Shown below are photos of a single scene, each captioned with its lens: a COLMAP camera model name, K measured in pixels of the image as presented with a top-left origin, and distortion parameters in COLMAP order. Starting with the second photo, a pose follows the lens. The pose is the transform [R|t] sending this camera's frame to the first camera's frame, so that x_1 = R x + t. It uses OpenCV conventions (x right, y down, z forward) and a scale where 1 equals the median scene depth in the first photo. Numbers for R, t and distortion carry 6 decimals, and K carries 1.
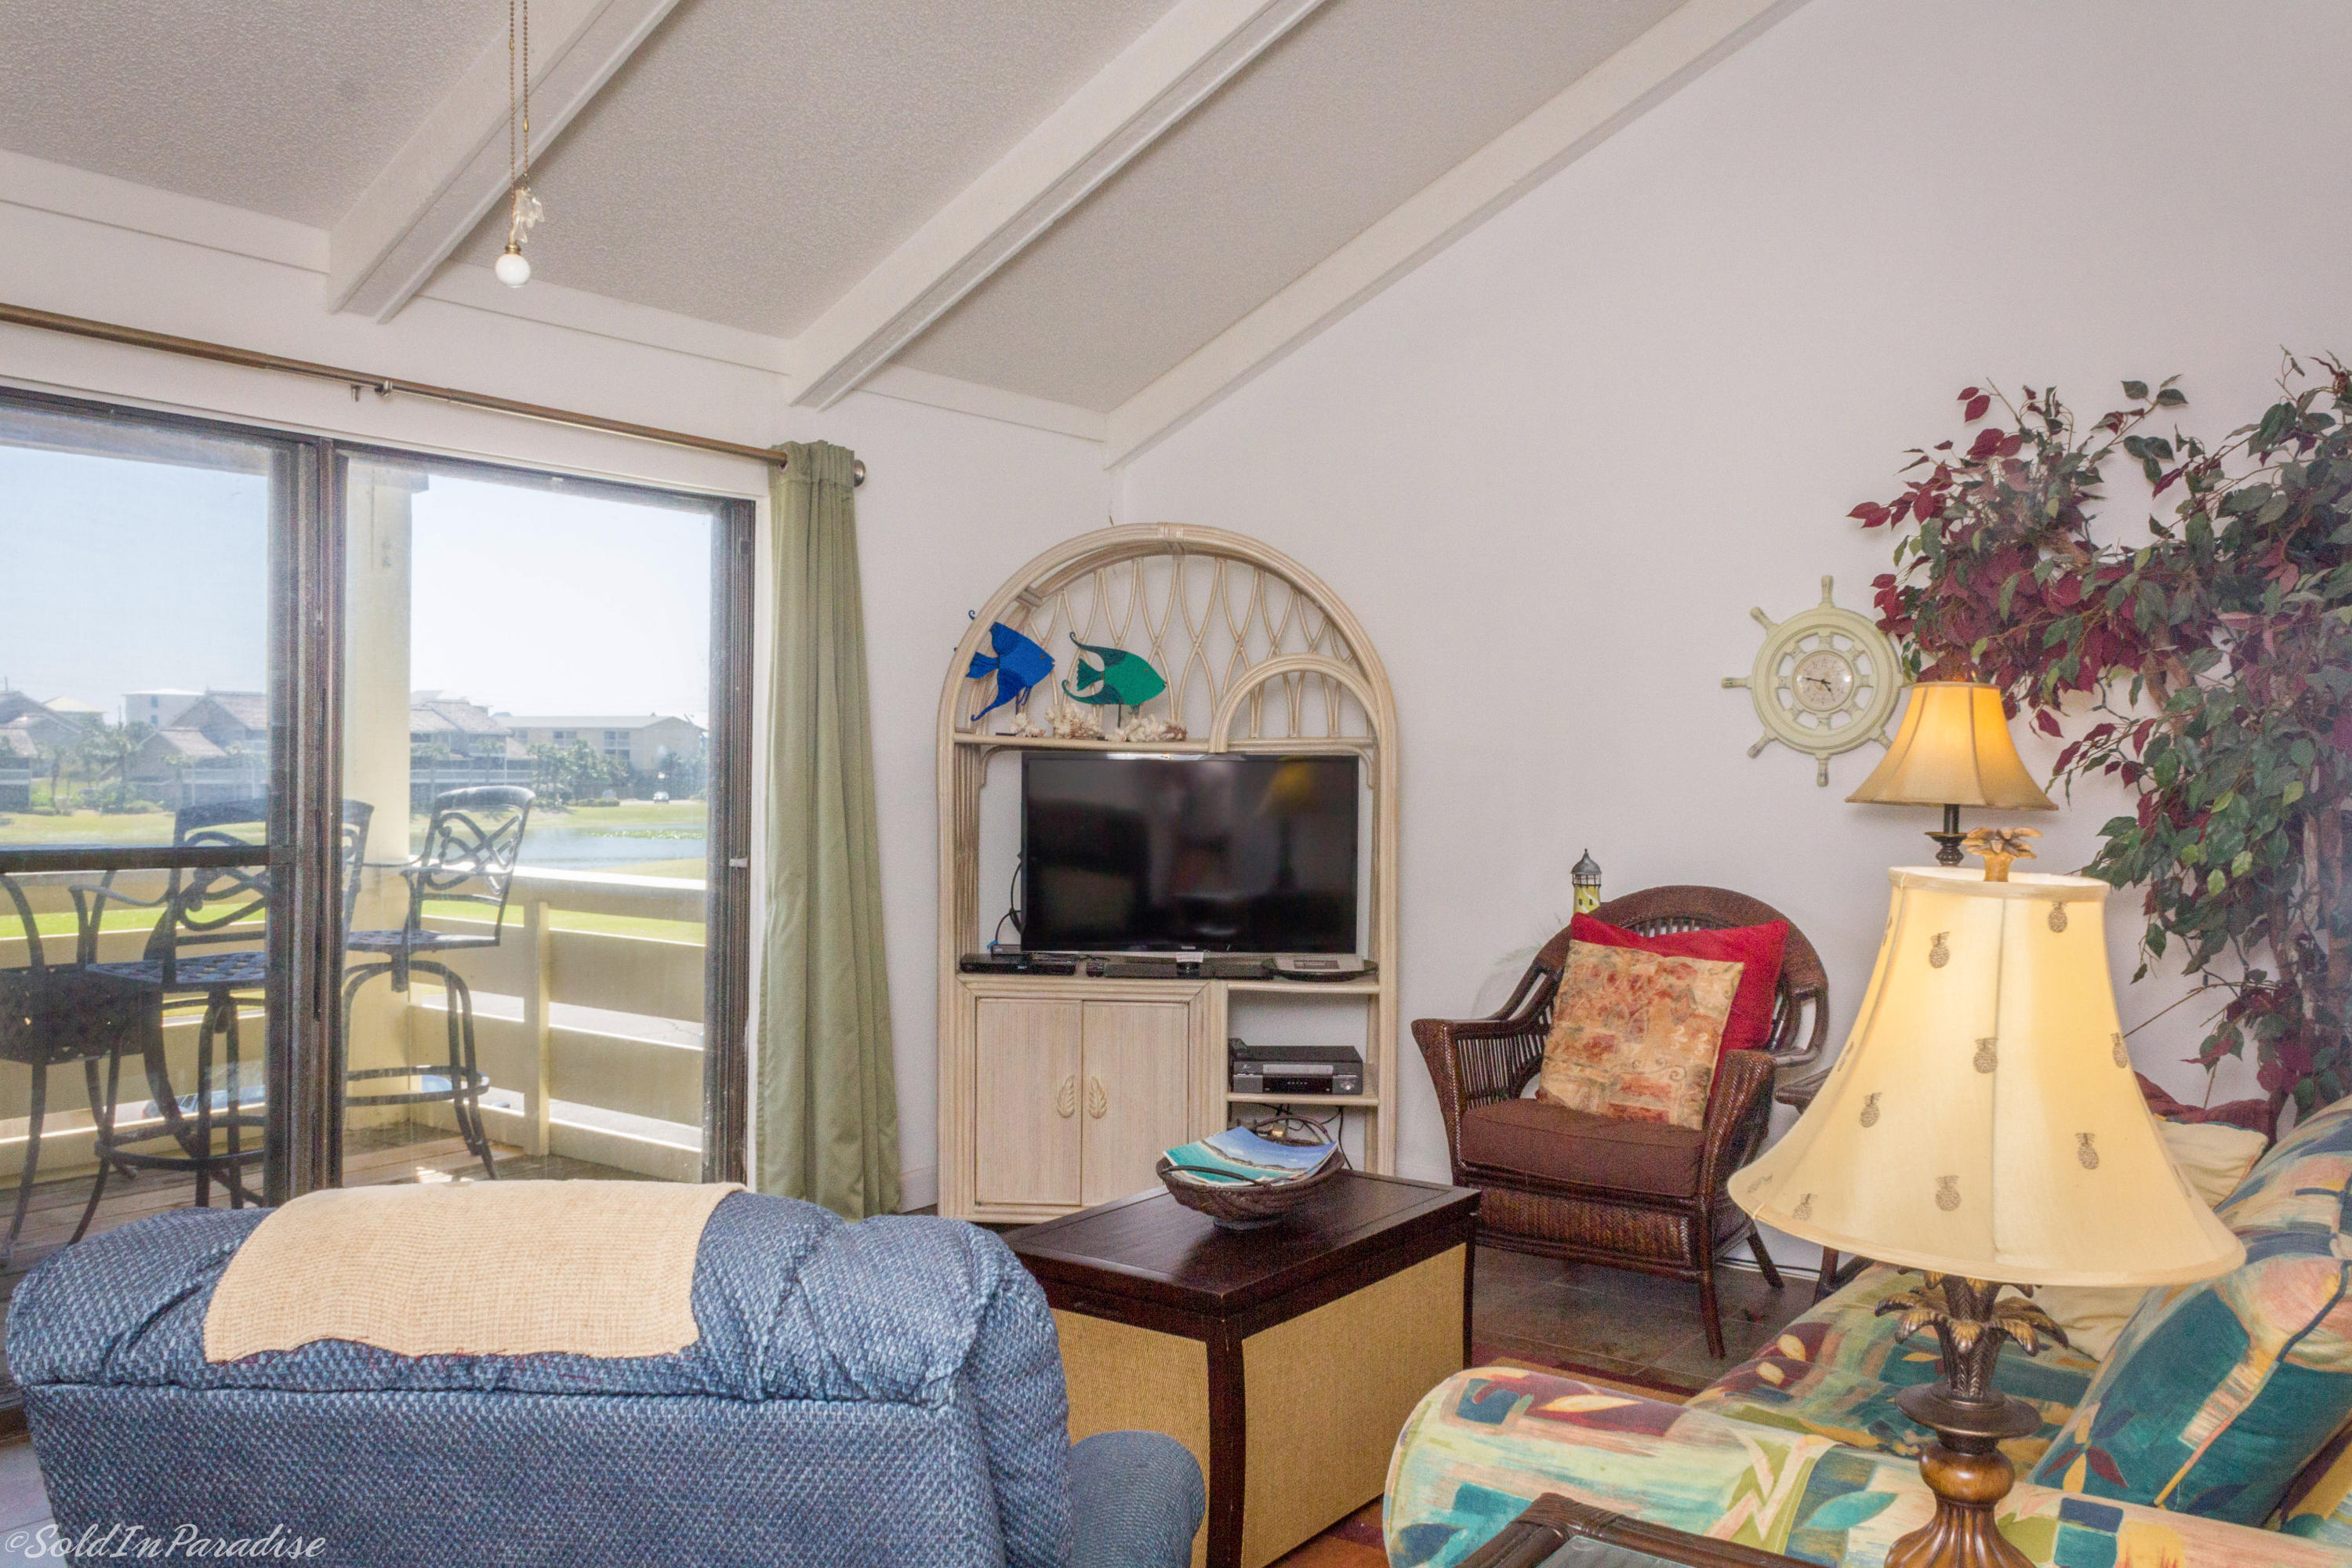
lens RADIAL K [[1989.7, 0, 1173.7], [0, 1989.7, 782.5], [0, 0, 1]] dist [0.068204, -0.007082]
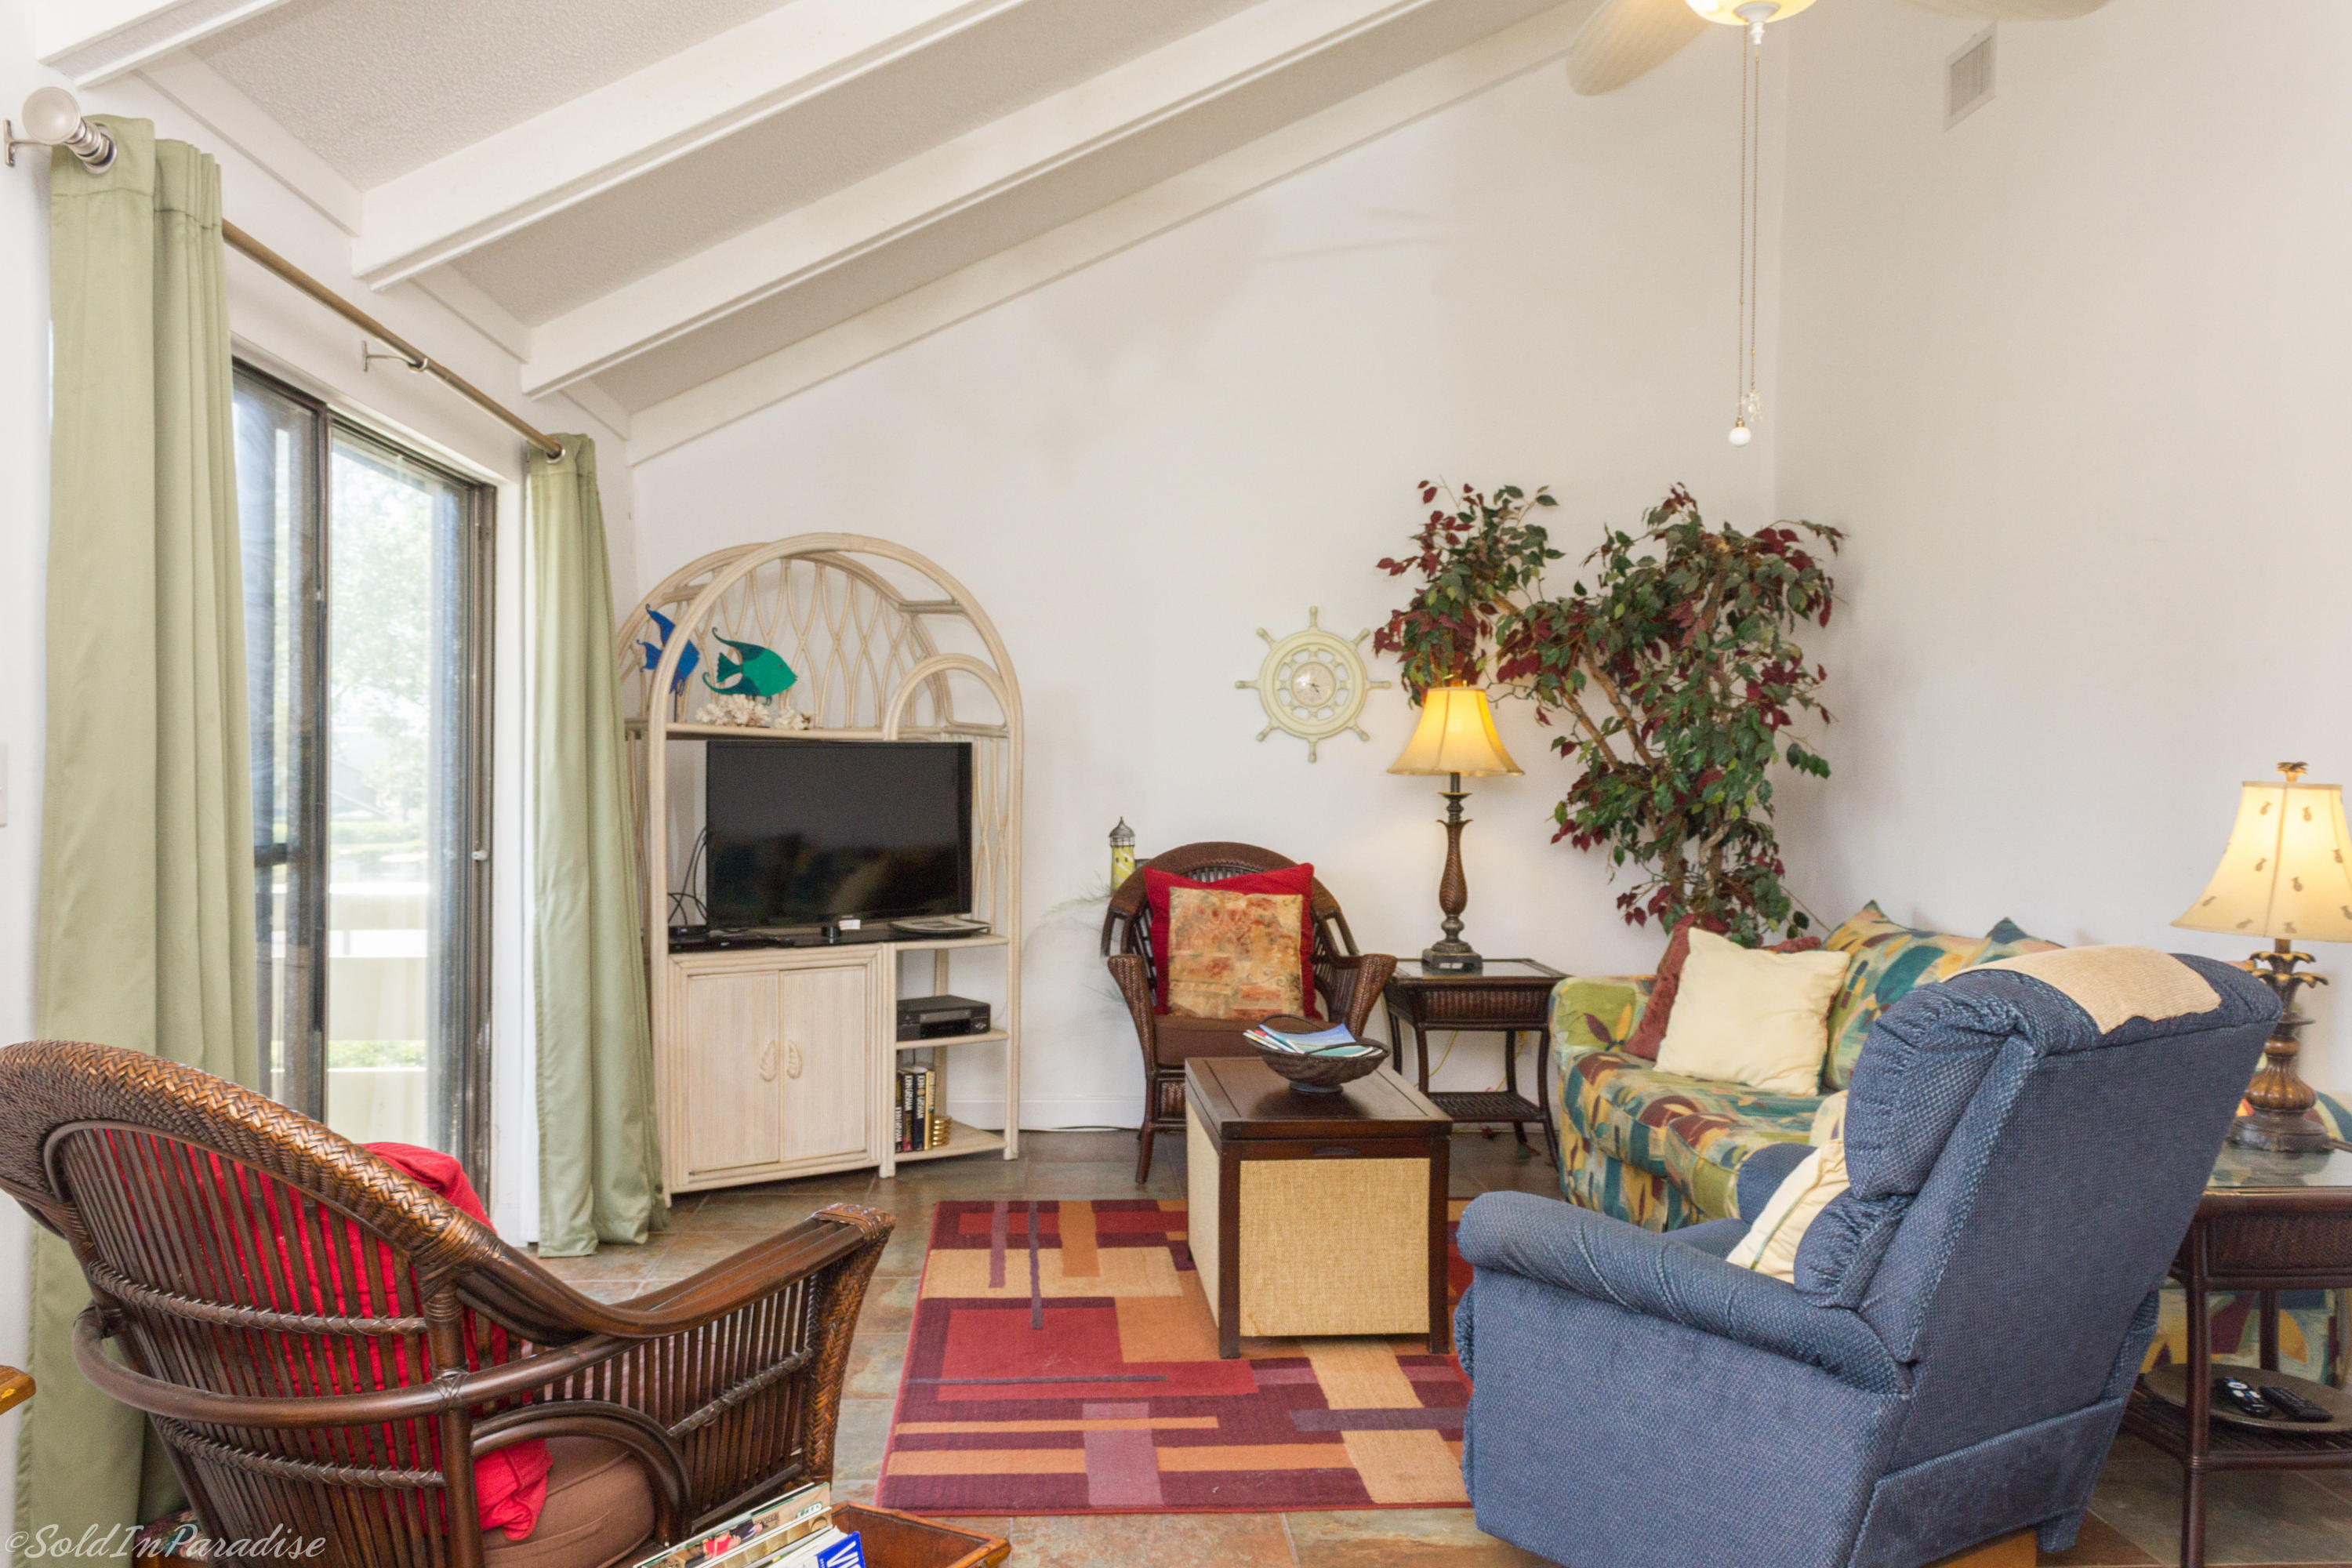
lens RADIAL K [[1989.7, 0, 1235.9], [0, 1989.7, 748.8], [0, 0, 1]] dist [0.068204, -0.007082]
pose [[0.762708, -0.008147, 0.646691, -0.599104], [0.017125, 0.999824, -0.007602, 0.002029], [-0.646516, 0.016873, 0.762714, 0.015001]]
